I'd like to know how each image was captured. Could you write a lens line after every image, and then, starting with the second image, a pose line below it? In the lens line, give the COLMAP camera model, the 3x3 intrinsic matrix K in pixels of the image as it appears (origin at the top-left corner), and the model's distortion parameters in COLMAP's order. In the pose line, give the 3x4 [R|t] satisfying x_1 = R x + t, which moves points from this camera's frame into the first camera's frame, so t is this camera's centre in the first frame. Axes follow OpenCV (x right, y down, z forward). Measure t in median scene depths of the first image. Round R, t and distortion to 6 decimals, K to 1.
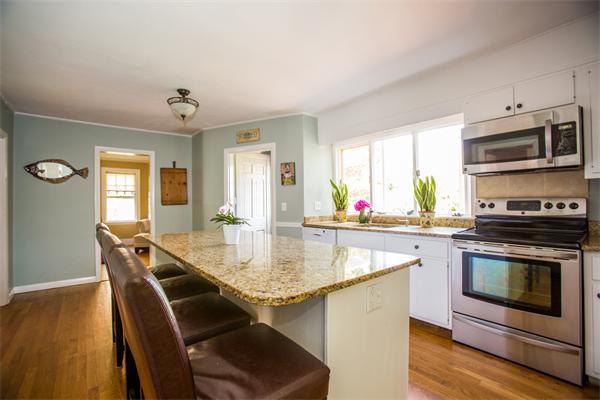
lens RADIAL K [[272.8, 0, 300.0], [0, 272.8, 200.0], [0, 0, 1]] dist [-0.043263, 0.000188]
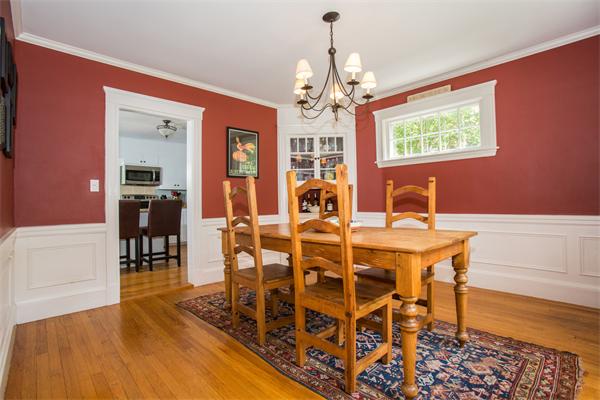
lens RADIAL K [[283.7, 0, 300.0], [0, 283.7, 200.0], [0, 0, 1]] dist [-0.031885, 0.000260]
pose [[-0.060844, 0.026427, 0.997797, -1.321946], [0.014718, 0.999565, -0.025577, 0.091081], [-0.998039, 0.013130, -0.061206, -0.290092]]
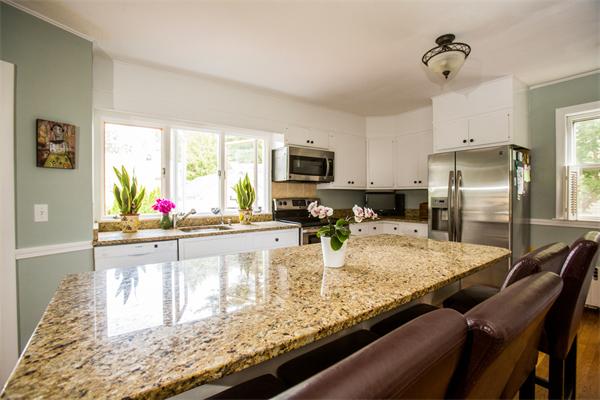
lens RADIAL K [[272.8, 0, 300.0], [0, 272.8, 200.0], [0, 0, 1]] dist [-0.043263, 0.000188]
pose [[0.069071, 0.005458, 0.997597, -0.494033], [0.007557, 0.999953, -0.005994, 0.008528], [-0.997583, 0.007953, 0.069026, 0.544865]]
